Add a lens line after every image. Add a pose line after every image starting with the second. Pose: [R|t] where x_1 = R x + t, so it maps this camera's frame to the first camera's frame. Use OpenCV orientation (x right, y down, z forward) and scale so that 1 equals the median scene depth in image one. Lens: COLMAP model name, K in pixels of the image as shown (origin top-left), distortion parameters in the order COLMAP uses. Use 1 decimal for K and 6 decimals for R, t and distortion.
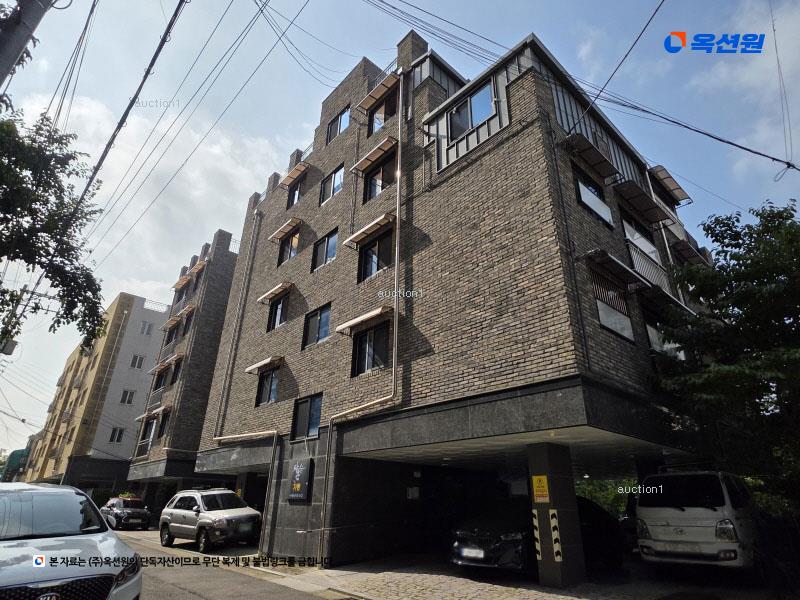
lens RADIAL K [[451.1, 0, 400.0], [0, 451.1, 300.0], [0, 0, 1]] dist [-0.005164, -0.000130]
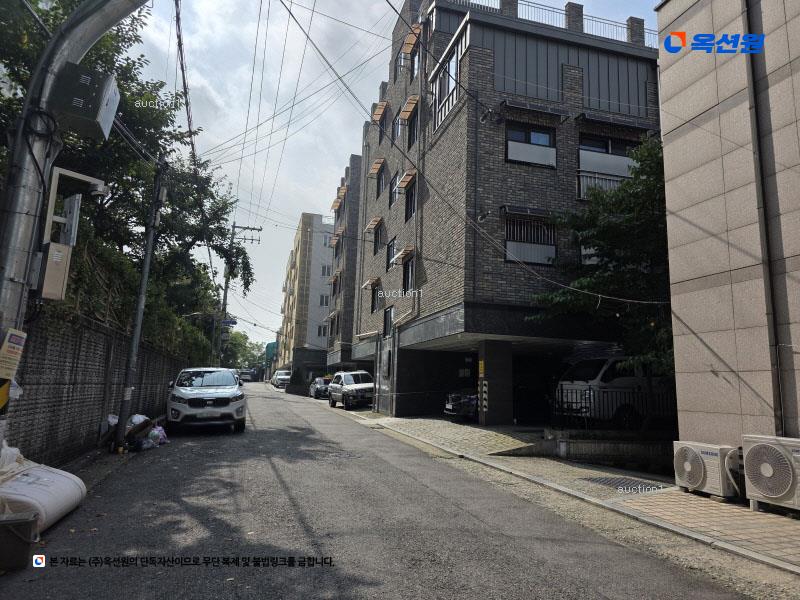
lens RADIAL K [[535.4, 0, 400.0], [0, 535.4, 300.0], [0, 0, 1]] dist [0.003044, -0.000008]
pose [[0.891976, -0.061644, -0.447861, 0.506651], [0.175519, 0.960169, 0.217411, -0.141606], [0.416620, -0.272534, 0.867268, -0.357408]]
